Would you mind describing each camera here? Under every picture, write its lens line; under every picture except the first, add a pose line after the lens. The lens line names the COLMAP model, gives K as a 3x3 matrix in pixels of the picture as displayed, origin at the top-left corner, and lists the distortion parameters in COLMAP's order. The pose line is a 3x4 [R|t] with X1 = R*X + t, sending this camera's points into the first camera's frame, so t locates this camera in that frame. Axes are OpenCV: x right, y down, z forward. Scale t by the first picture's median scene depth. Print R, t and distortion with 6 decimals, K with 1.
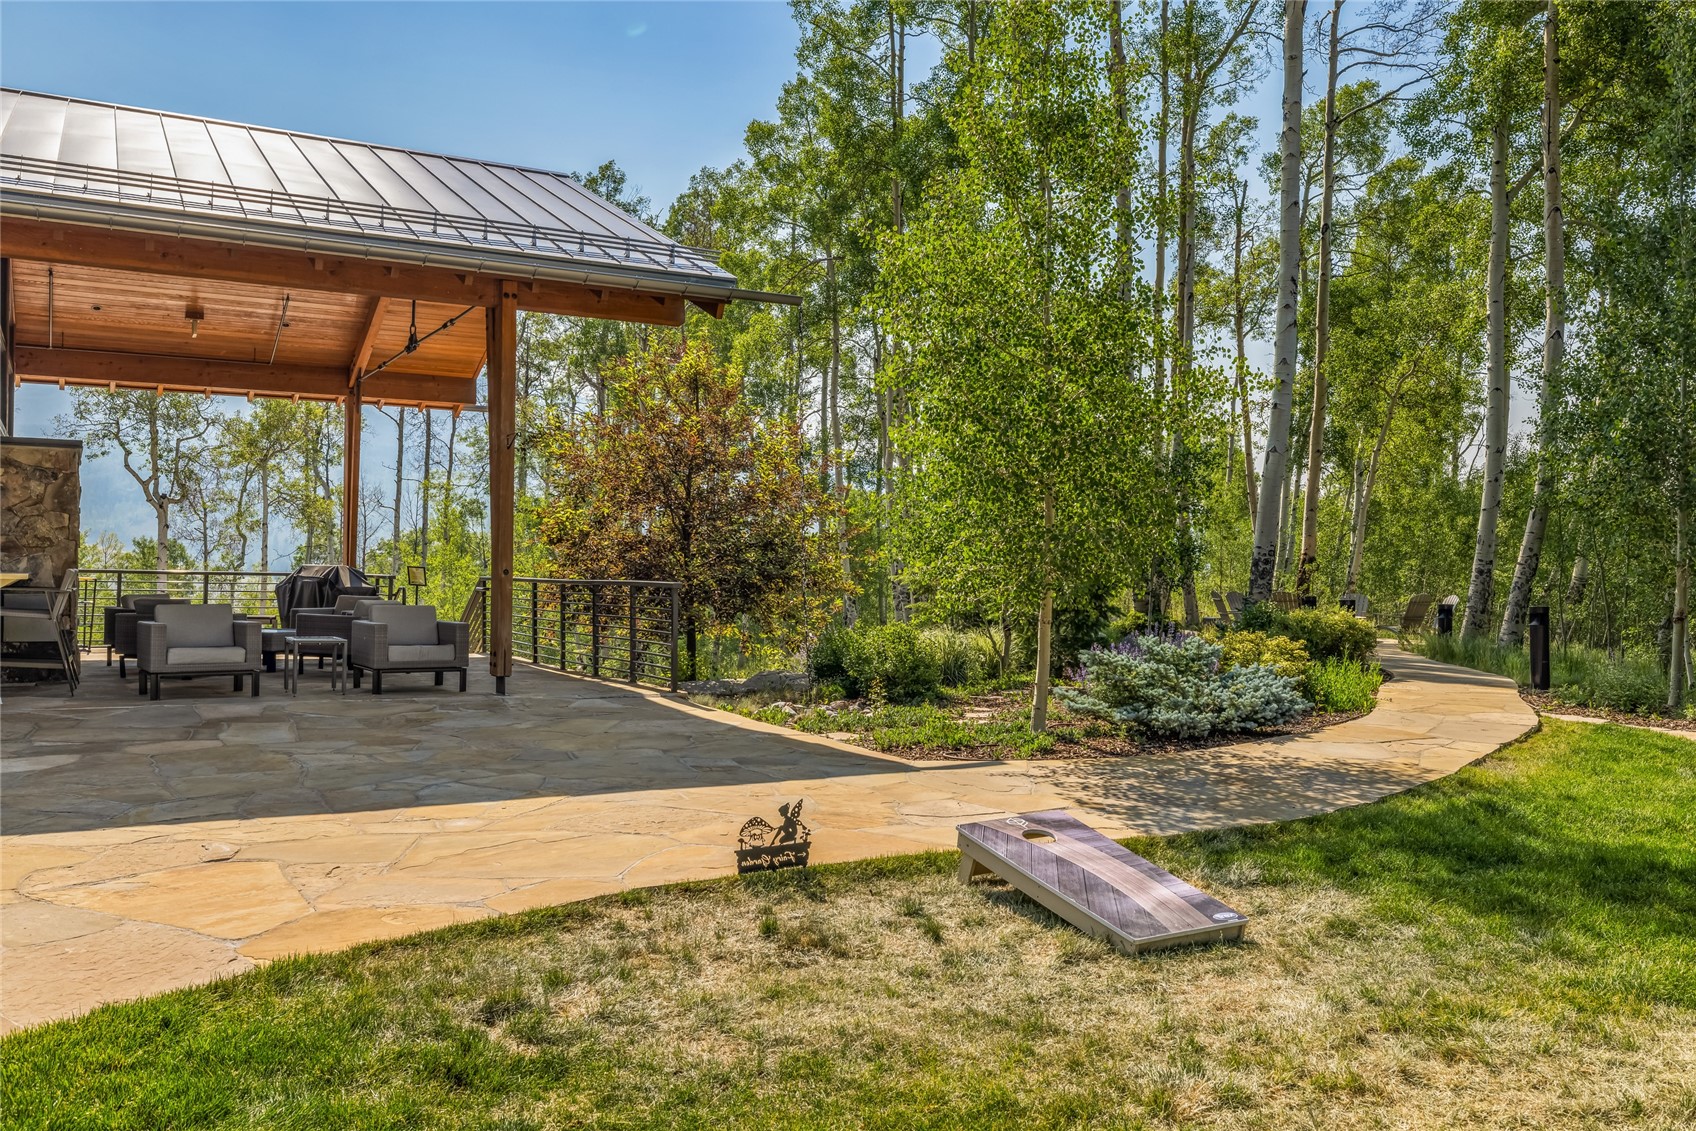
lens RADIAL K [[1448.9, 0, 848.1], [0, 1448.9, 559.8], [0, 0, 1]] dist [-0.005258, 0.000635]
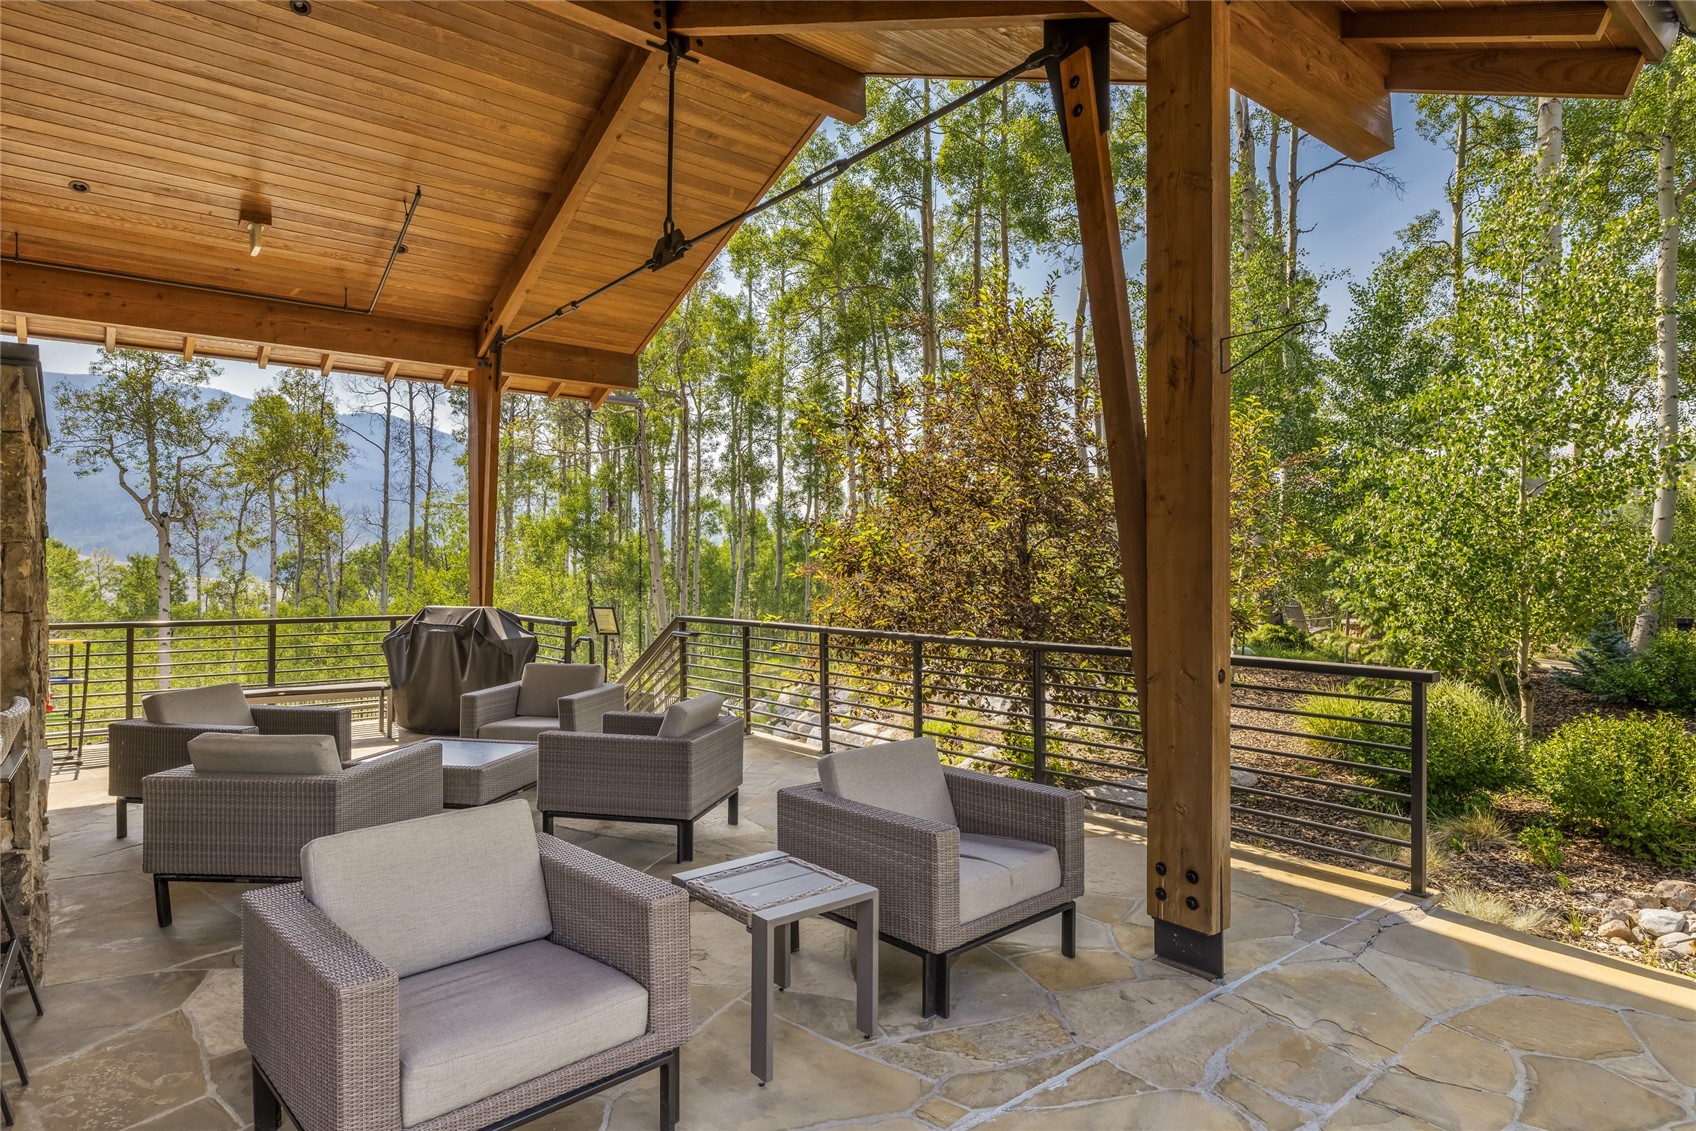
lens RADIAL K [[973.1, 0, 848.1], [0, 973.1, 566.6], [0, 0, 1]] dist [-0.000166, -0.000774]
pose [[0.983205, -0.014927, 0.181894, -0.134863], [0.013214, 0.999856, 0.010628, -0.009163], [-0.182026, -0.008046, 0.983261, 0.260372]]
